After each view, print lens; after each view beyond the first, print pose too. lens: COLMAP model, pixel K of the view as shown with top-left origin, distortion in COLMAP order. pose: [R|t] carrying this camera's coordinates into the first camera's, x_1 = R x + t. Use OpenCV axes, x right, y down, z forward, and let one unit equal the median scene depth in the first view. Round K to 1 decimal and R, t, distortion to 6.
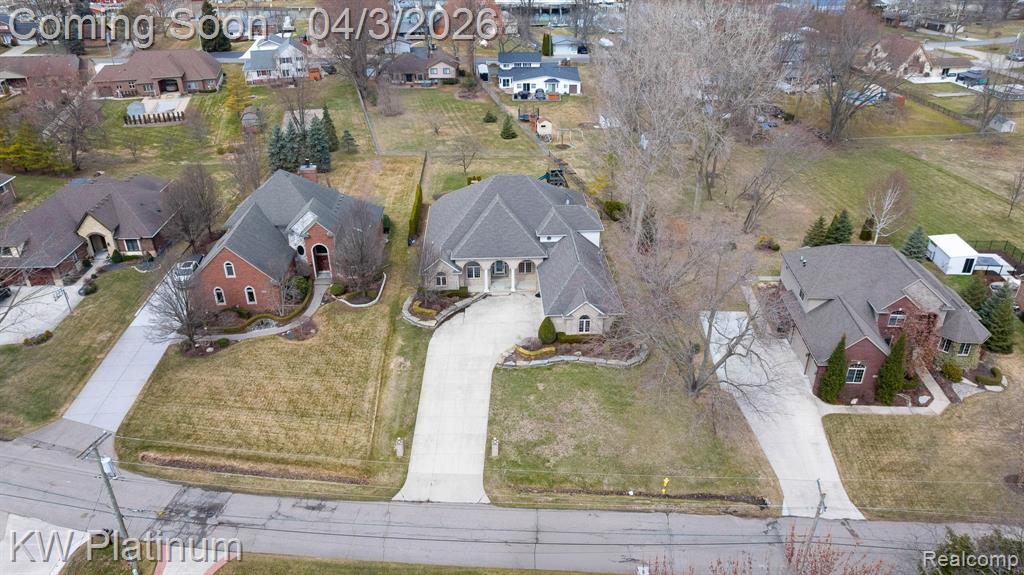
lens RADIAL K [[727.0, 0, 516.7], [0, 727.0, 281.2], [0, 0, 1]] dist [-0.019395, -0.001838]
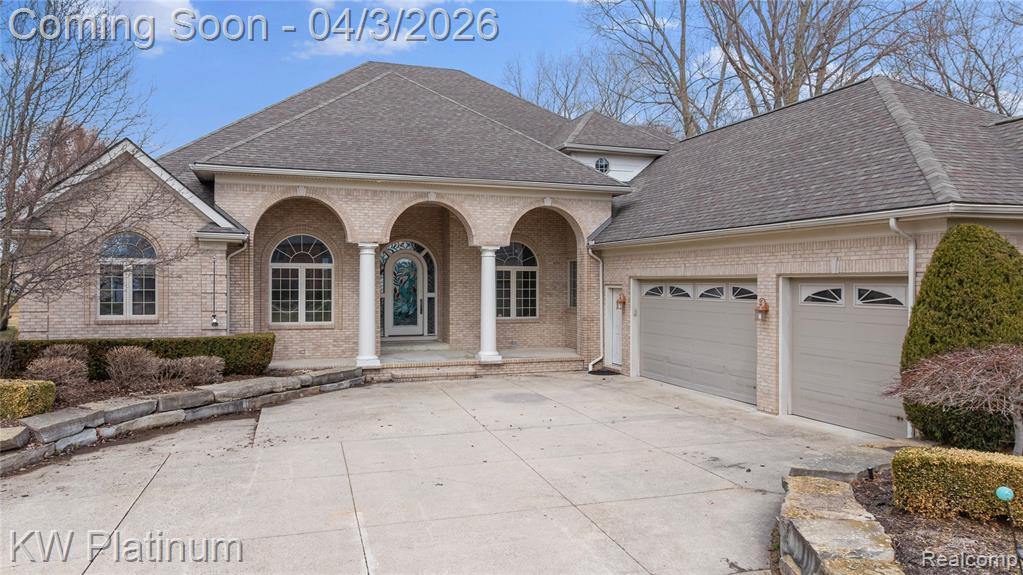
lens RADIAL K [[726.3, 0, 516.2], [0, 726.3, 281.2], [0, 0, 1]] dist [-0.019395, -0.001838]
pose [[0.957355, 0.003524, 0.288893, -0.062033], [0.133197, 0.881936, -0.452158, 0.093909], [-0.256379, 0.471356, 0.843857, 0.816025]]
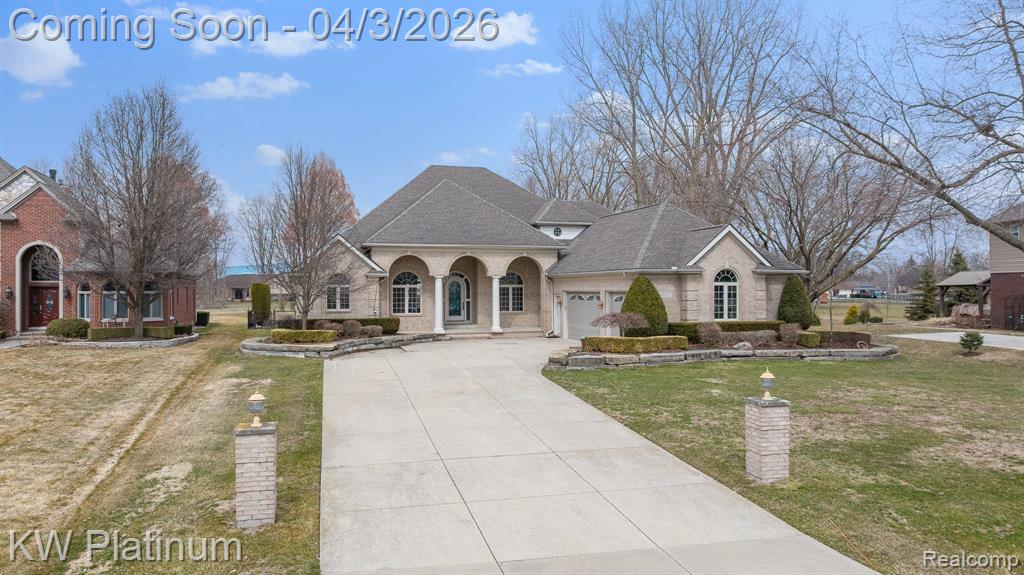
lens RADIAL K [[727.0, 0, 516.7], [0, 727.0, 281.2], [0, 0, 1]] dist [-0.019395, -0.001838]
pose [[0.970194, 0.000263, 0.242330, -0.105352], [0.116133, 0.877183, -0.465900, 0.203286], [-0.212691, 0.480156, 0.851007, 0.604464]]
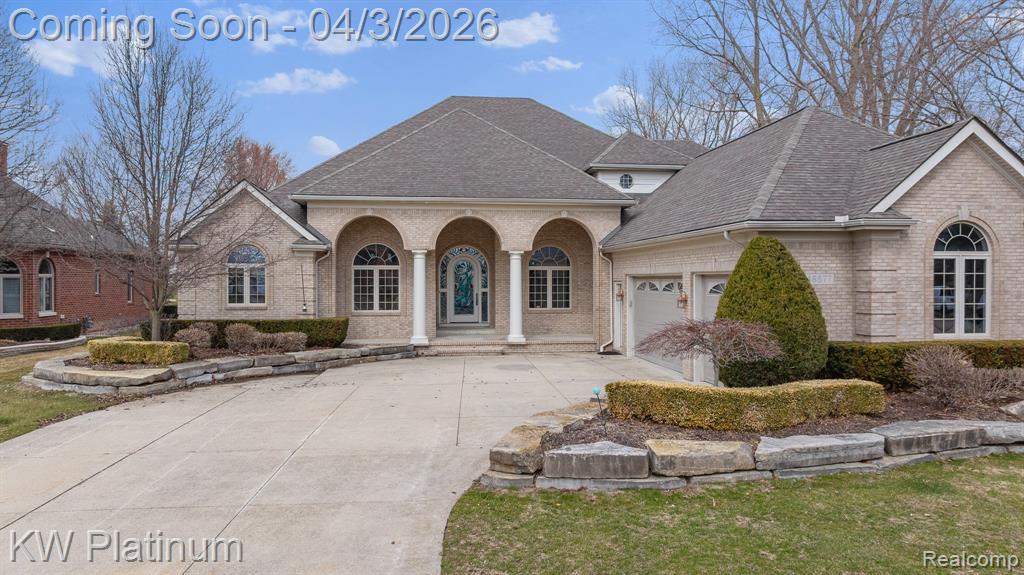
lens RADIAL K [[727.0, 0, 516.7], [0, 727.0, 281.2], [0, 0, 1]] dist [-0.019395, -0.001838]
pose [[0.996718, -0.000076, 0.080957, -0.027802], [0.038085, 0.882878, -0.468056, 0.124312], [-0.071439, 0.469603, 0.879983, 0.759615]]
